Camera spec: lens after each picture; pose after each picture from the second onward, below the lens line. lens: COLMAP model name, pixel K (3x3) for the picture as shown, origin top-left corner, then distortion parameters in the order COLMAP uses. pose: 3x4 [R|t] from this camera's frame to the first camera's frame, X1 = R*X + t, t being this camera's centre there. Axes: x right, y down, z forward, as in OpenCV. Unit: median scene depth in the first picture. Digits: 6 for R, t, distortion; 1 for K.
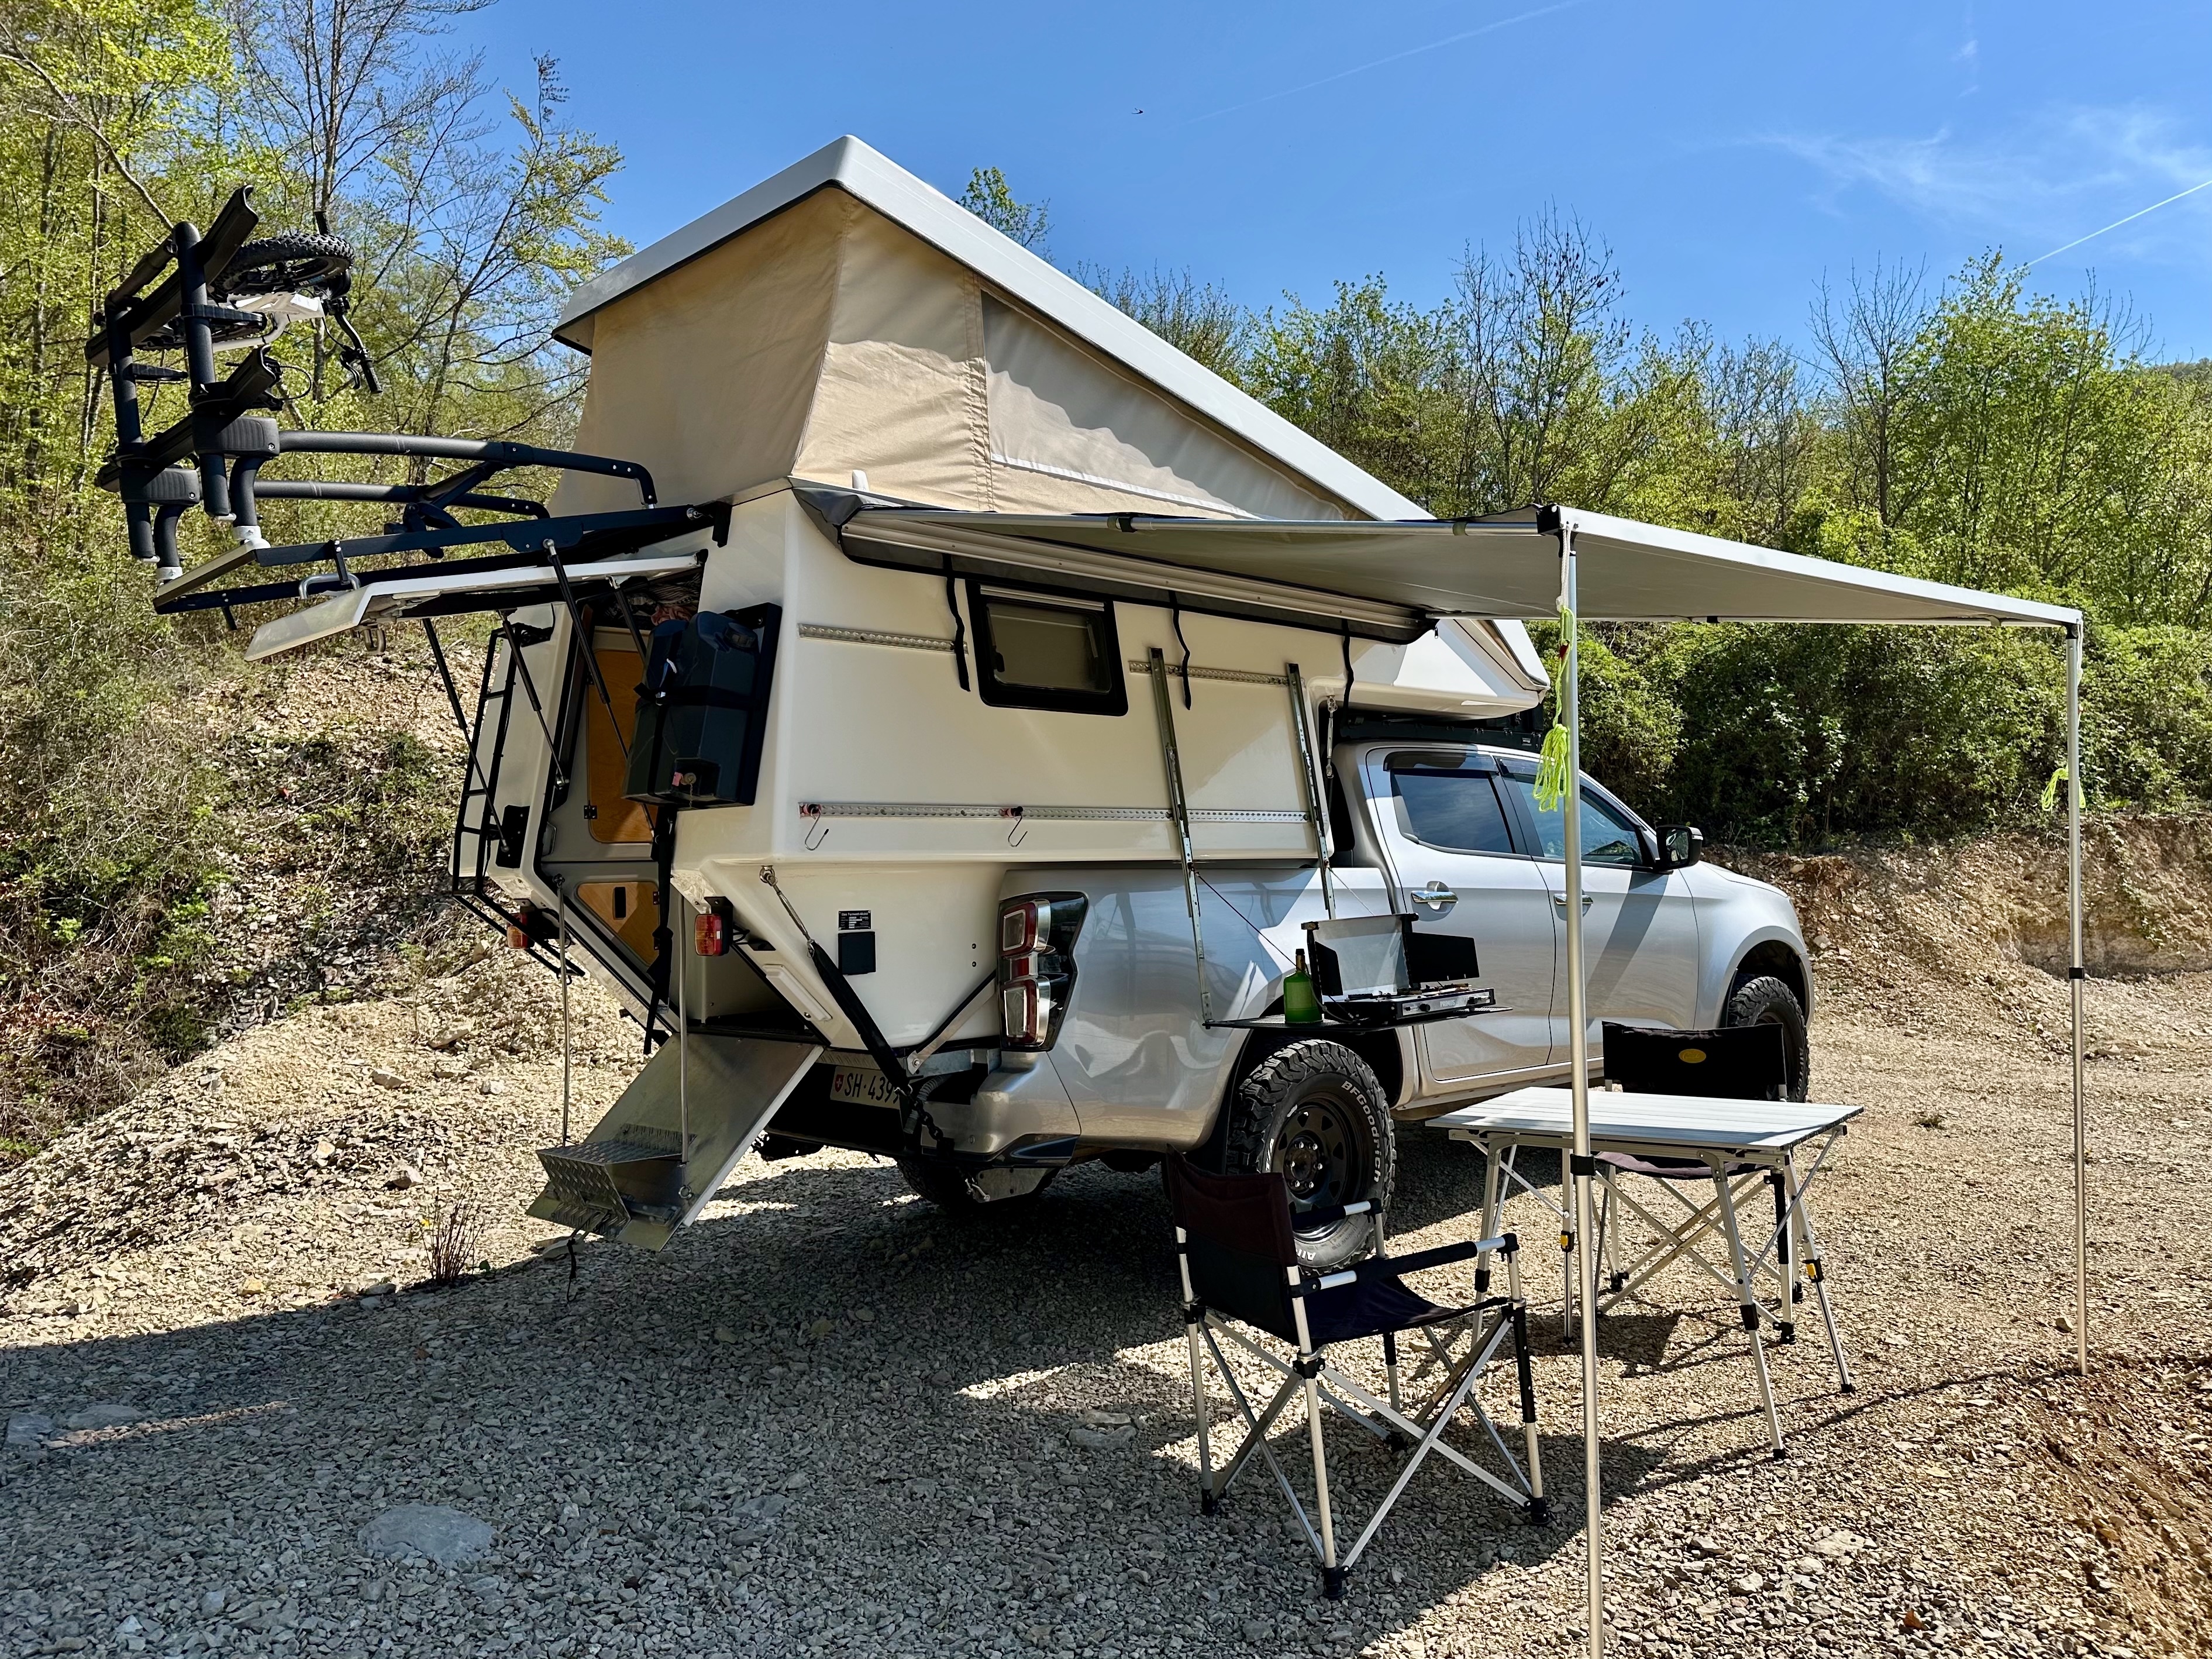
lens RADIAL K [[1532.6, 0, 1106.4], [0, 1532.6, 839.3], [0, 0, 1]] dist [0.009935, -0.011841]
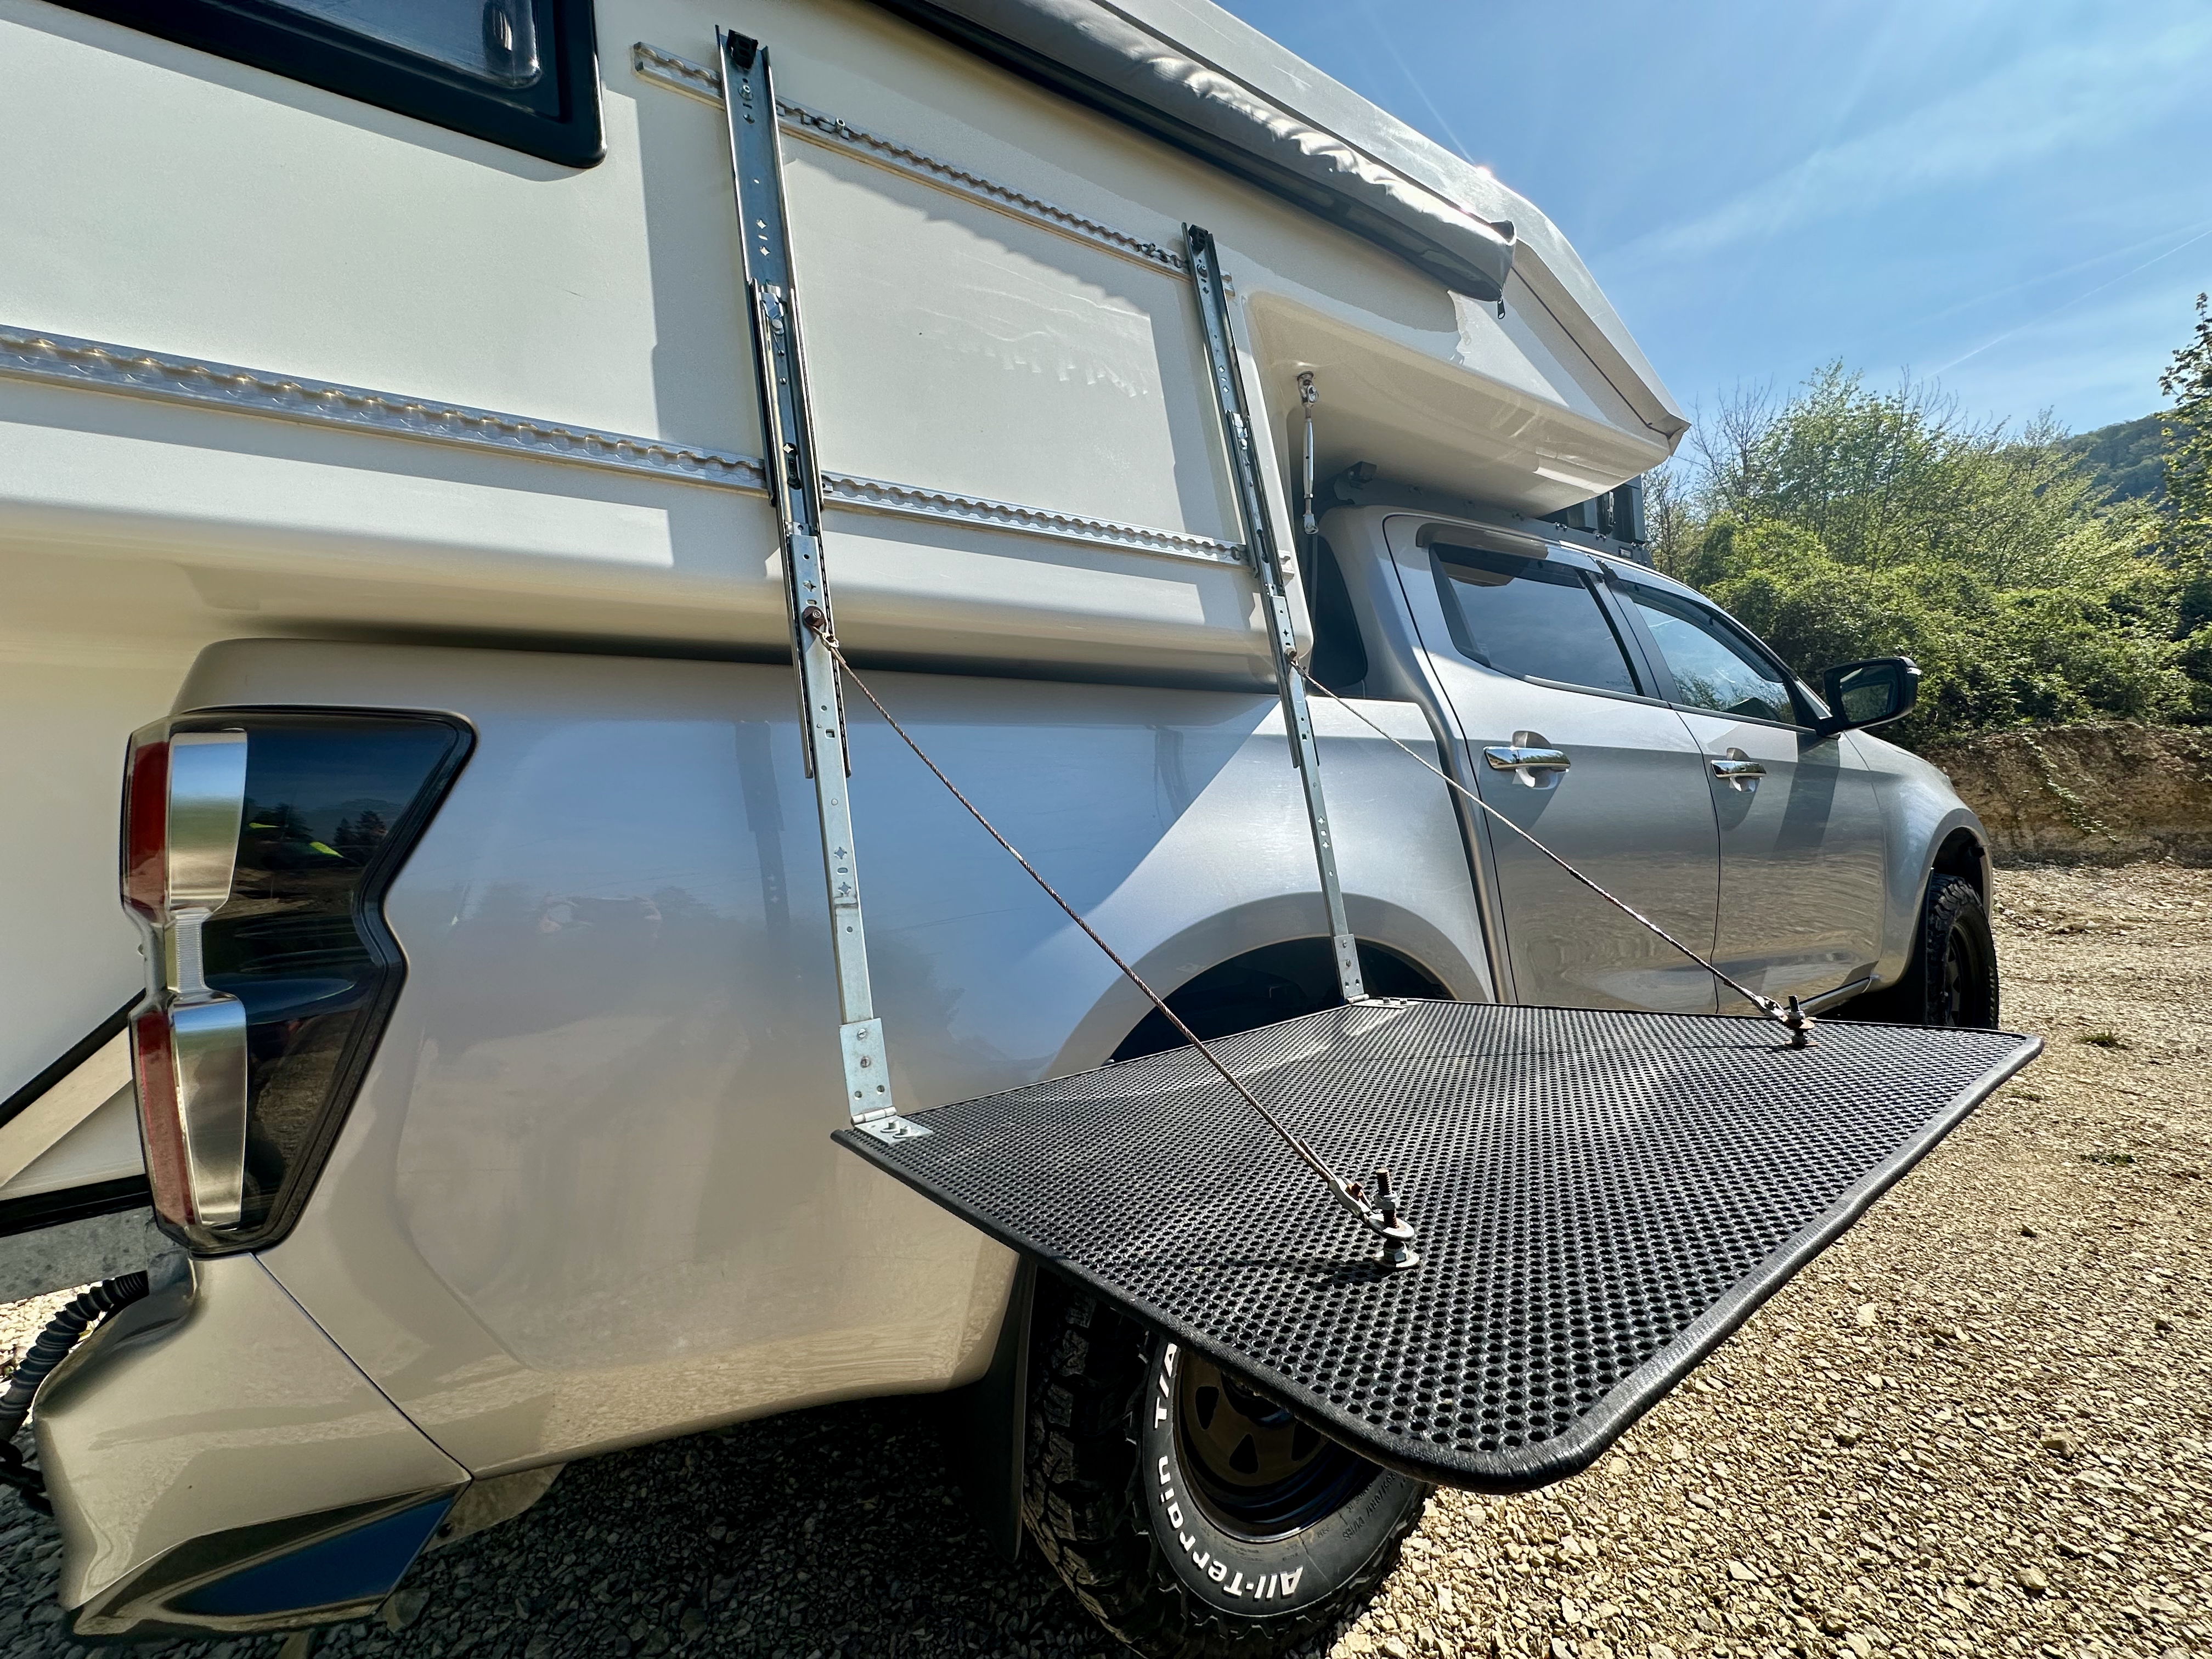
lens RADIAL K [[888.7, 0, 1097.4], [0, 888.7, 812.2], [0, 0, 1]] dist [0.000708, 0.000057]
pose [[0.986611, -0.046530, -0.156312, 0.093930], [0.047581, 0.998863, 0.002991, 0.039956], [0.155996, -0.010388, 0.987703, 0.553783]]
